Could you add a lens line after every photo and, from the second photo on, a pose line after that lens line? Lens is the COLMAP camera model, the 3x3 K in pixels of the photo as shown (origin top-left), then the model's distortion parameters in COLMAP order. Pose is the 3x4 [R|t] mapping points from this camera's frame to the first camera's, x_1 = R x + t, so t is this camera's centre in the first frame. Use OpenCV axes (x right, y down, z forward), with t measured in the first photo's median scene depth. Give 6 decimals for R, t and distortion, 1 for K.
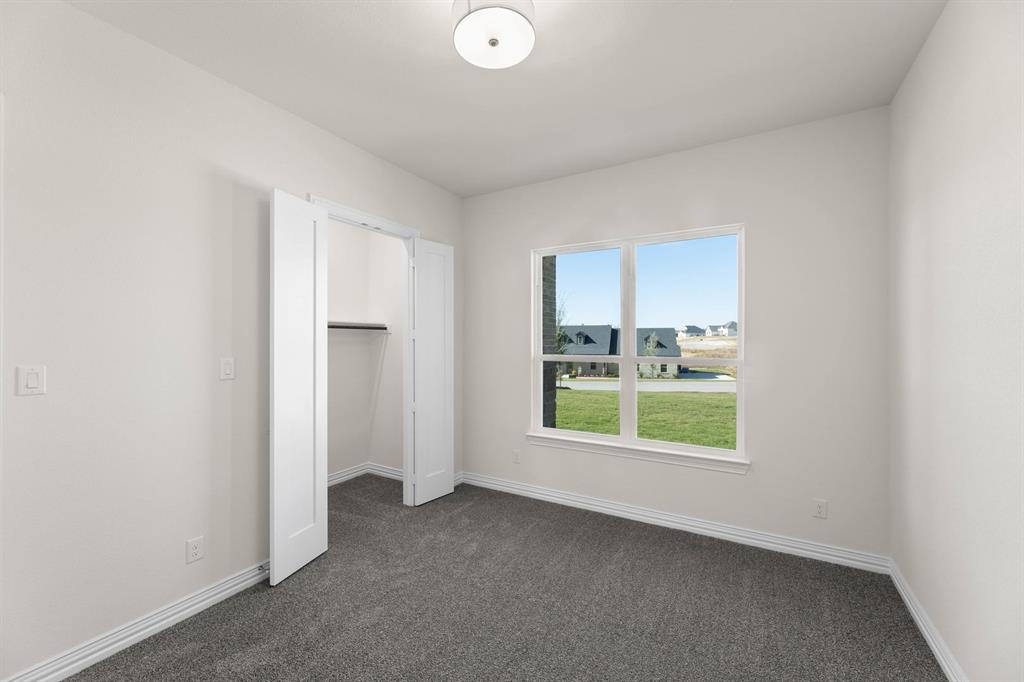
lens RADIAL K [[416.0, 0, 513.3], [0, 416.0, 338.7], [0, 0, 1]] dist [0.002201, 0.000387]
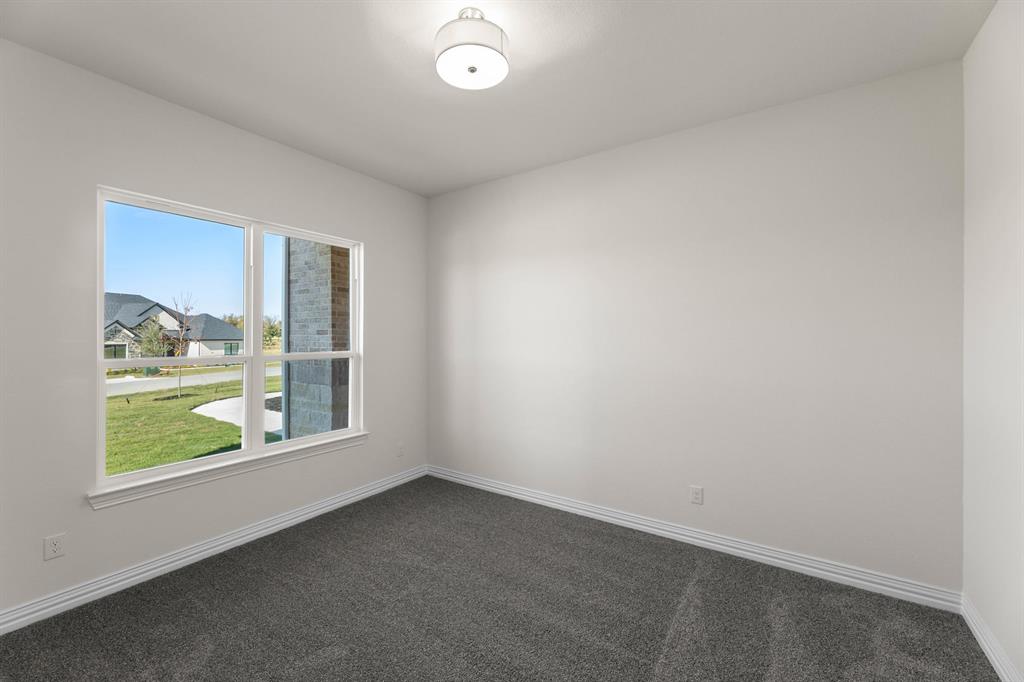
lens RADIAL K [[416.0, 0, 513.3], [0, 416.0, 338.7], [0, 0, 1]] dist [0.002201, 0.000387]
pose [[0.062882, -0.002119, 0.998019, -0.707774], [0.004872, 0.999986, 0.001816, 0.010893], [-0.998009, 0.004748, 0.062891, 0.496159]]
